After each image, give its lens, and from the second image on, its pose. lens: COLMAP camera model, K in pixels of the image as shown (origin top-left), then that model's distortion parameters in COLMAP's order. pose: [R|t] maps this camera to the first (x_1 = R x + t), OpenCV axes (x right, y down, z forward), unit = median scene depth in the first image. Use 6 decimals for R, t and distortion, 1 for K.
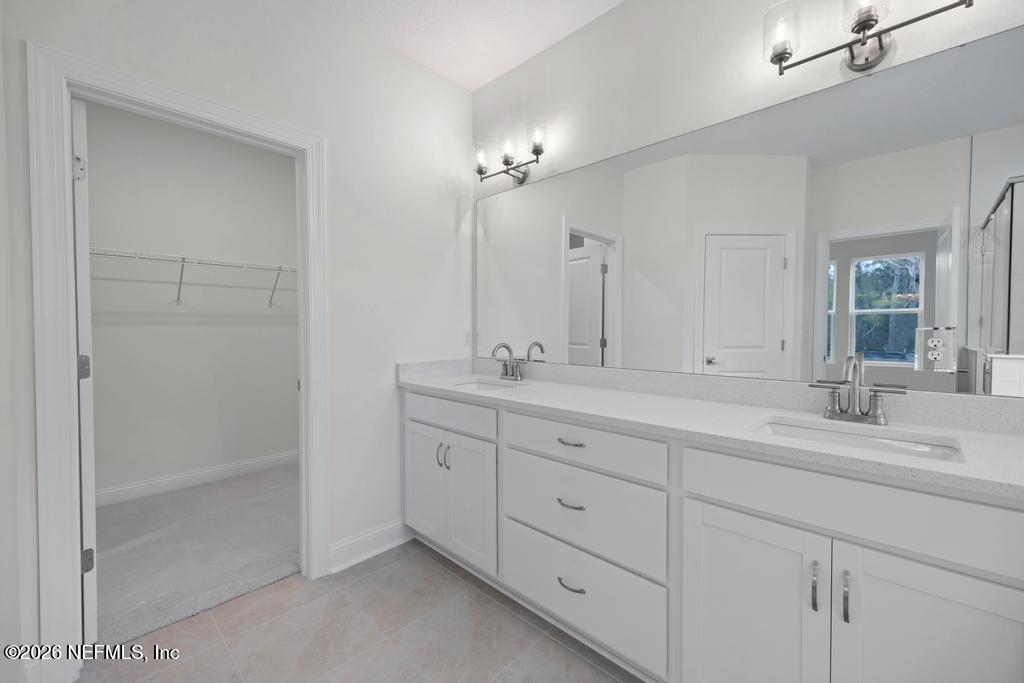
lens RADIAL K [[414.4, 0, 512.0], [0, 414.4, 341.5], [0, 0, 1]] dist [-0.000202, -0.000008]
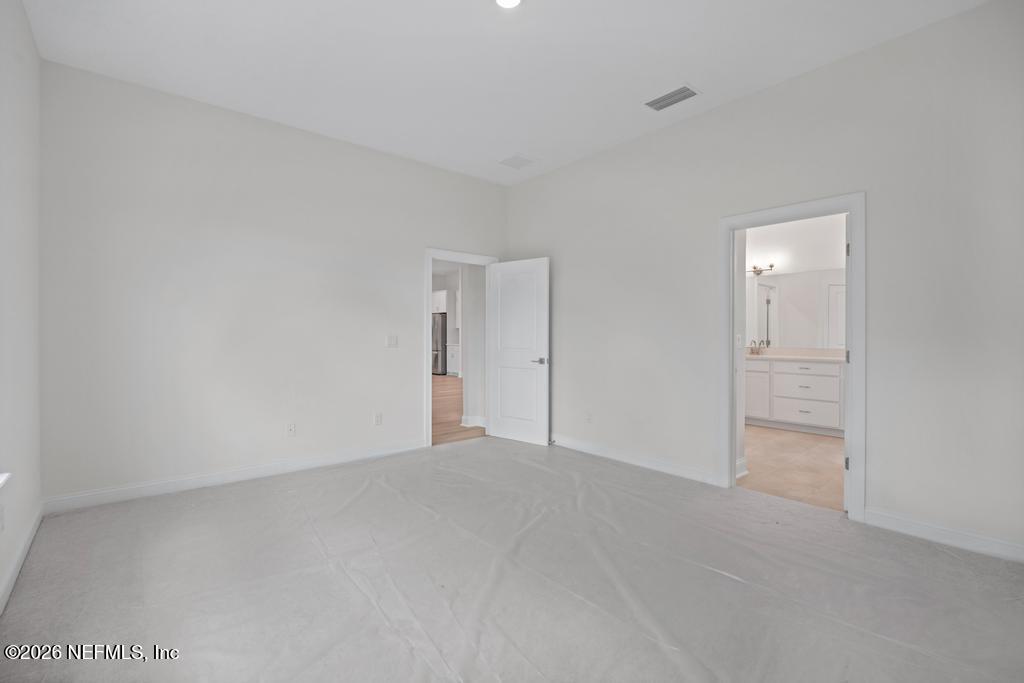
lens RADIAL K [[464.5, 0, 512.0], [0, 464.5, 341.5], [0, 0, 1]] dist [-0.000086, -0.000003]
pose [[0.994984, 0.001119, -0.100031, -1.215680], [-0.003856, 0.999623, -0.027168, 0.094515], [0.099963, 0.027417, 0.994613, -1.966749]]
